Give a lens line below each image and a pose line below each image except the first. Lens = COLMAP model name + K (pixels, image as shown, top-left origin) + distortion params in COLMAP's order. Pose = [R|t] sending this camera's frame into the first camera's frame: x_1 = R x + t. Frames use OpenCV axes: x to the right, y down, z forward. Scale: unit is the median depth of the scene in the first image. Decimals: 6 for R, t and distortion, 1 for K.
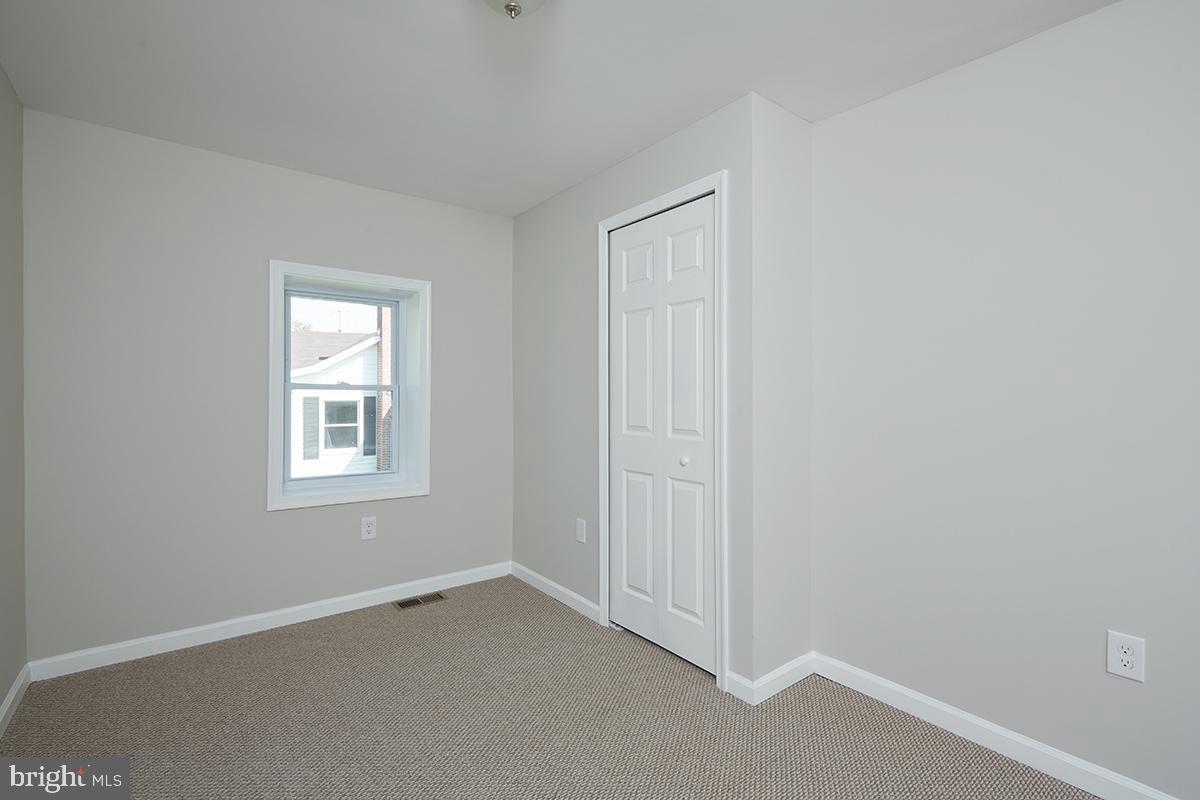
lens RADIAL K [[549.6, 0, 602.8], [0, 549.6, 396.2], [0, 0, 1]] dist [0.004003, -0.000020]
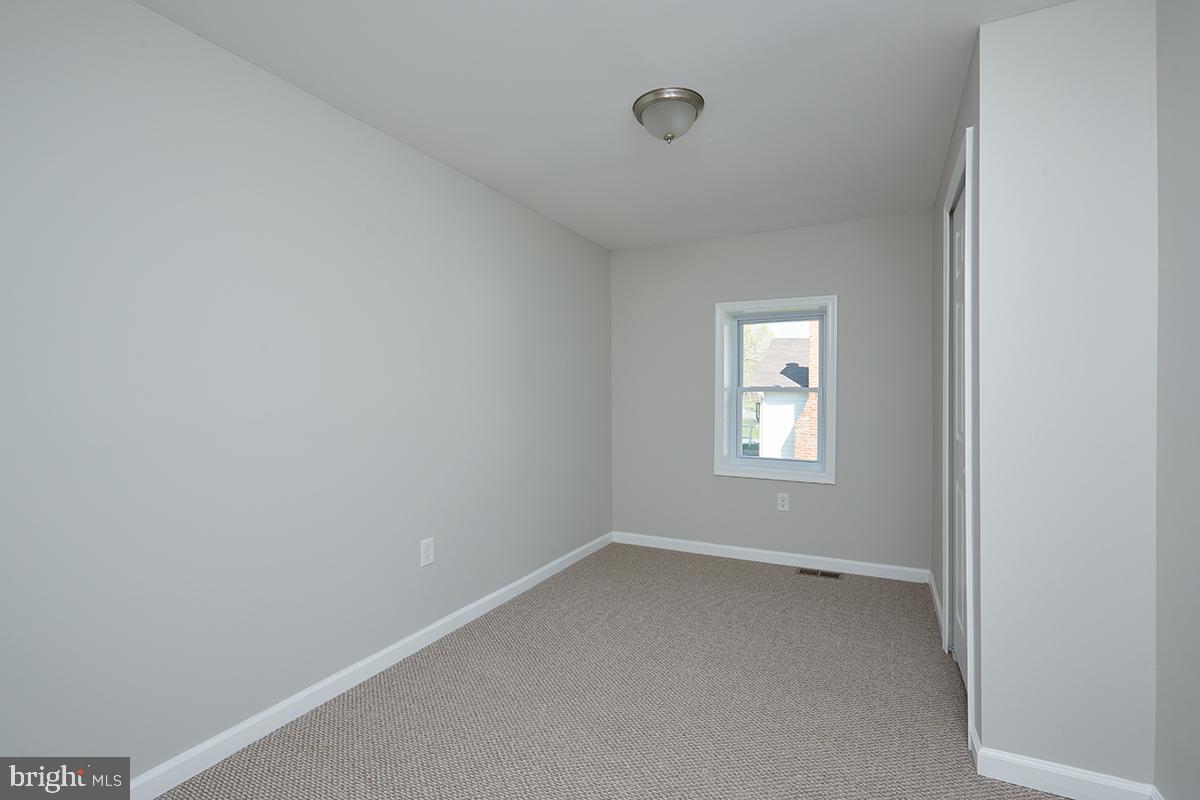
lens RADIAL K [[549.6, 0, 602.8], [0, 549.6, 396.2], [0, 0, 1]] dist [0.004003, -0.000020]
pose [[0.432053, 0.003549, -0.901841, 0.523632], [-0.004296, 0.999989, 0.001877, -0.001828], [0.901838, 0.003063, 0.432064, 0.089097]]
